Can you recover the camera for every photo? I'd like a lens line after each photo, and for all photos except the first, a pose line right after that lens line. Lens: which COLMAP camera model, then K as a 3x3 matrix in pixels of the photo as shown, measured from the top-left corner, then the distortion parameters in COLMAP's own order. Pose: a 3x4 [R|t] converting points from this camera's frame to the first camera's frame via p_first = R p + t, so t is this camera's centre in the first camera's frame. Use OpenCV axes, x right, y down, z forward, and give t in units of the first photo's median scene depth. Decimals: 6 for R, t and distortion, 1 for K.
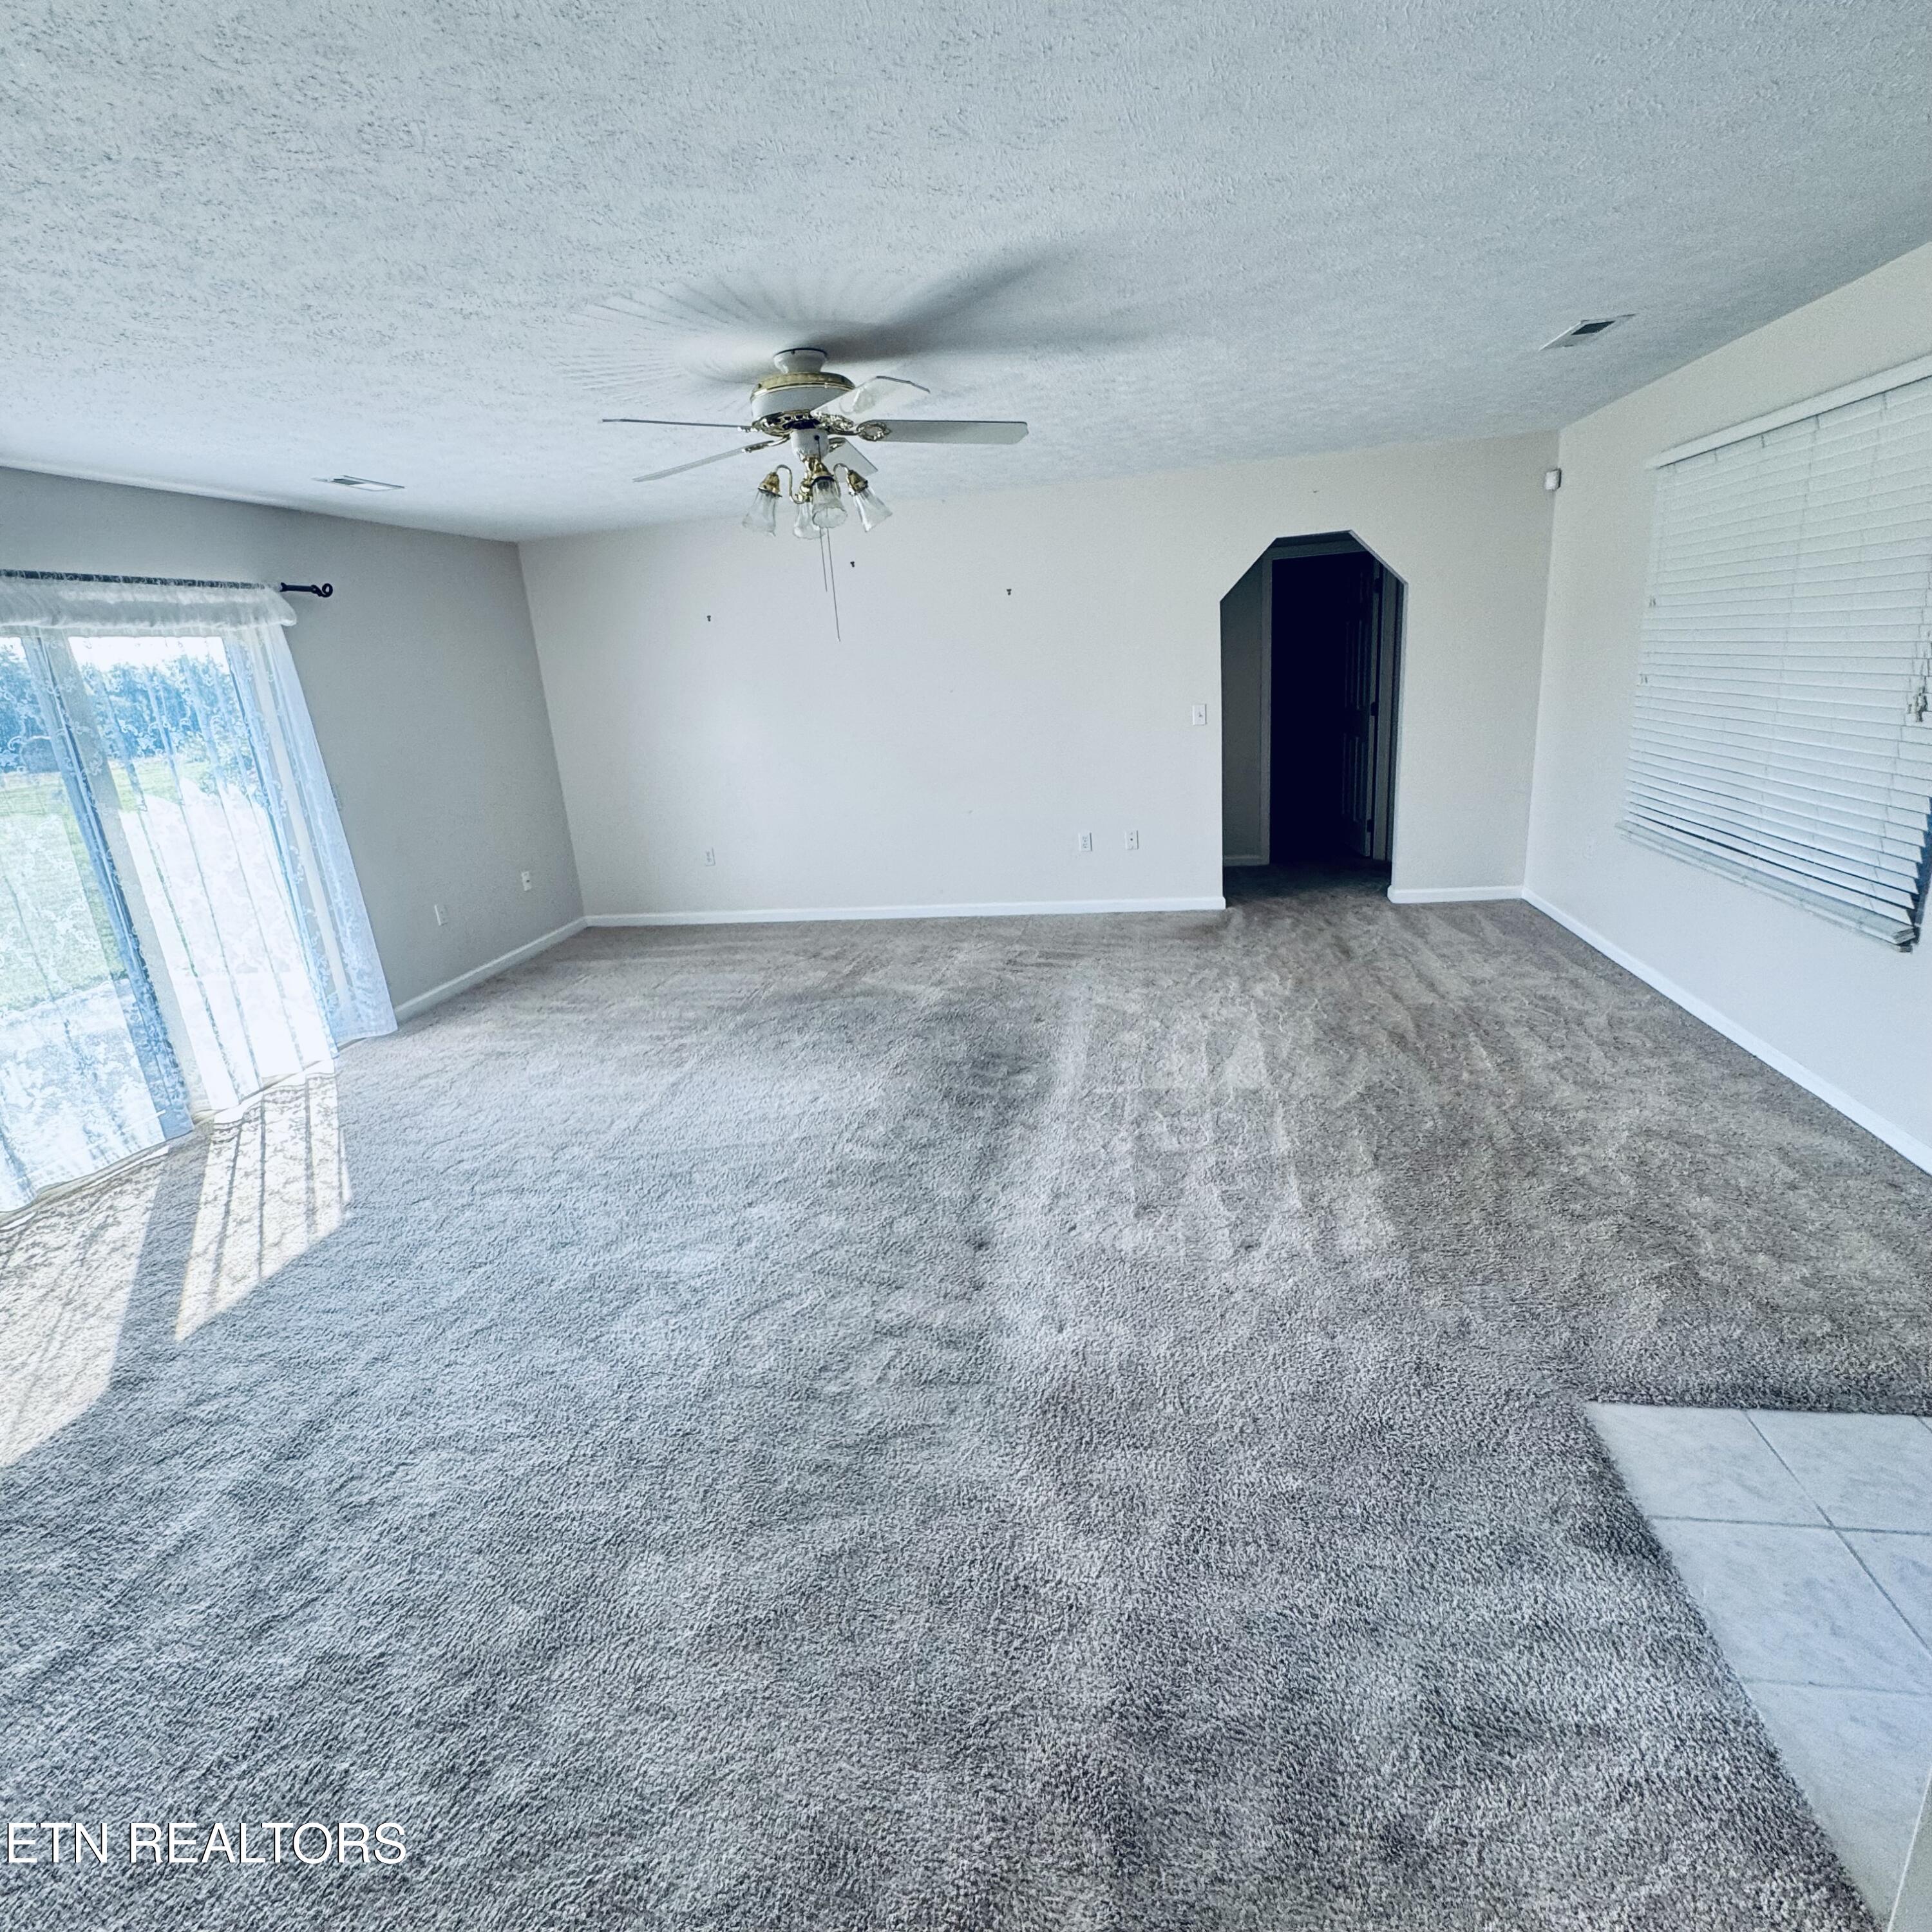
lens RADIAL K [[1041.4, 0, 963.7], [0, 1041.4, 966.8], [0, 0, 1]] dist [-0.001289, -0.000018]
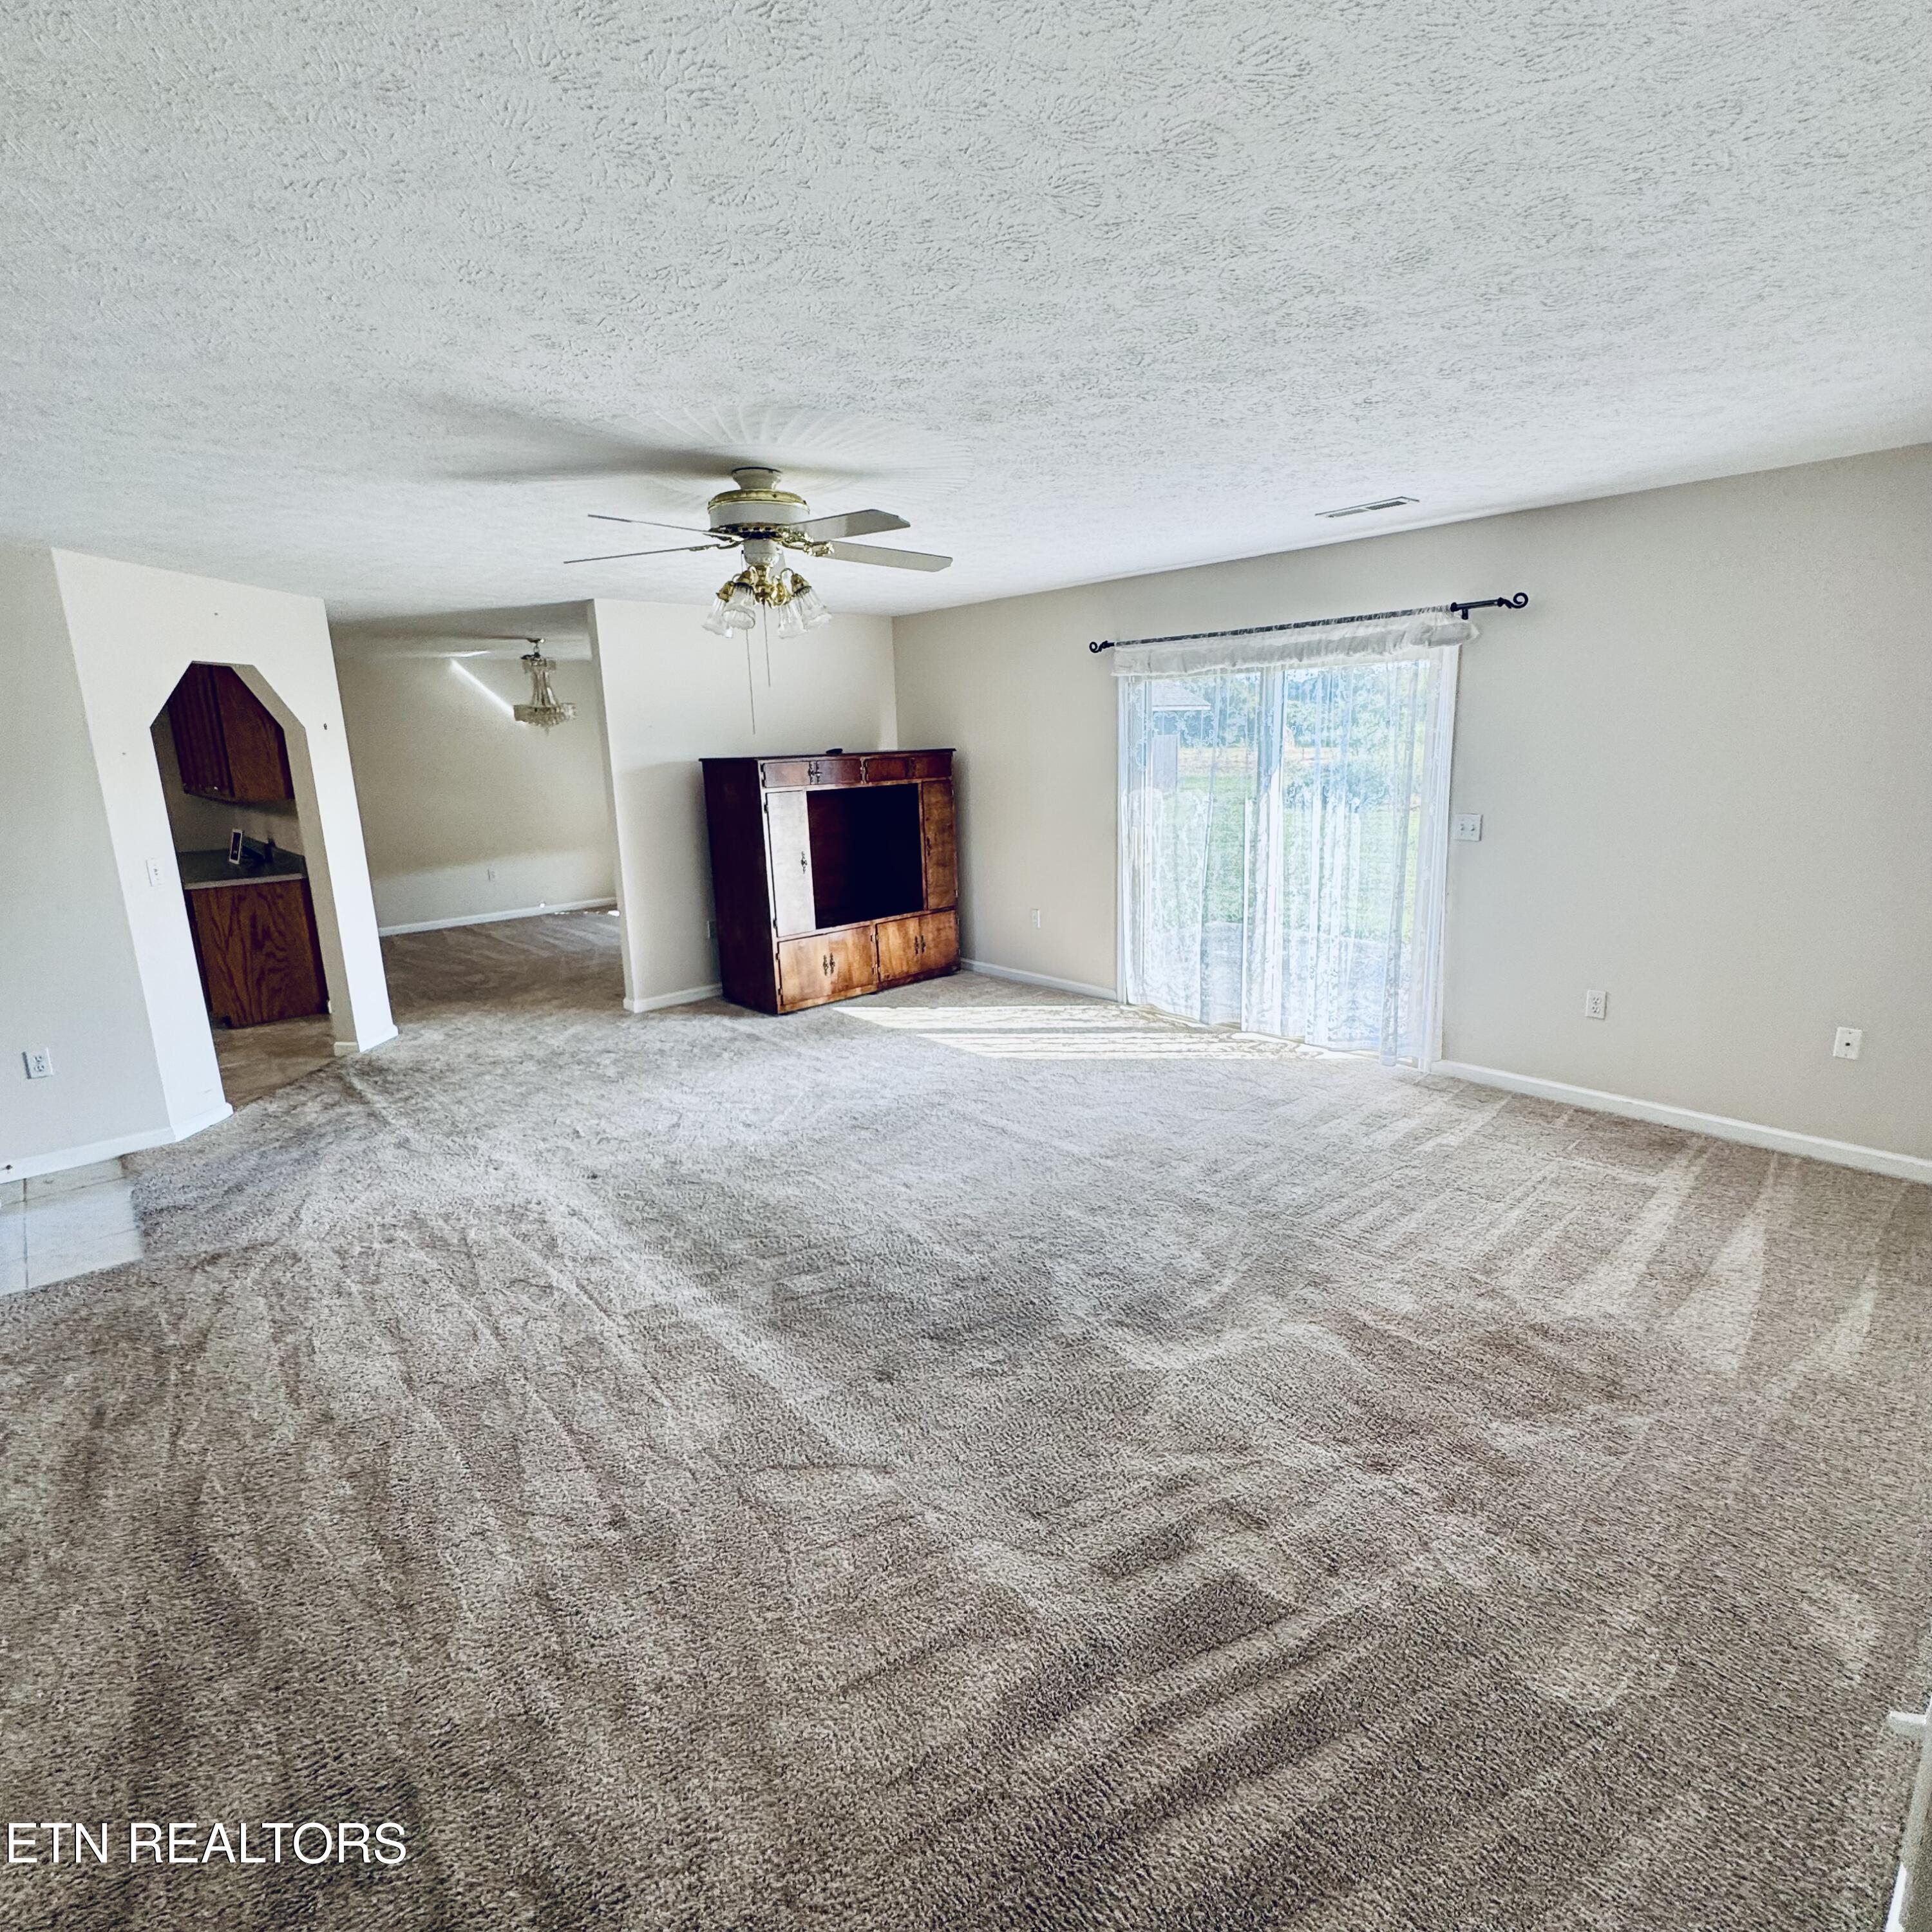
lens RADIAL K [[1041.4, 0, 962.1], [0, 1041.4, 967.3], [0, 0, 1]] dist [-0.001289, -0.000018]
pose [[-0.618231, 0.264370, -0.740202, 0.493312], [-0.148650, 0.885415, 0.440390, -0.490804], [0.771812, 0.382293, -0.508092, 1.458138]]
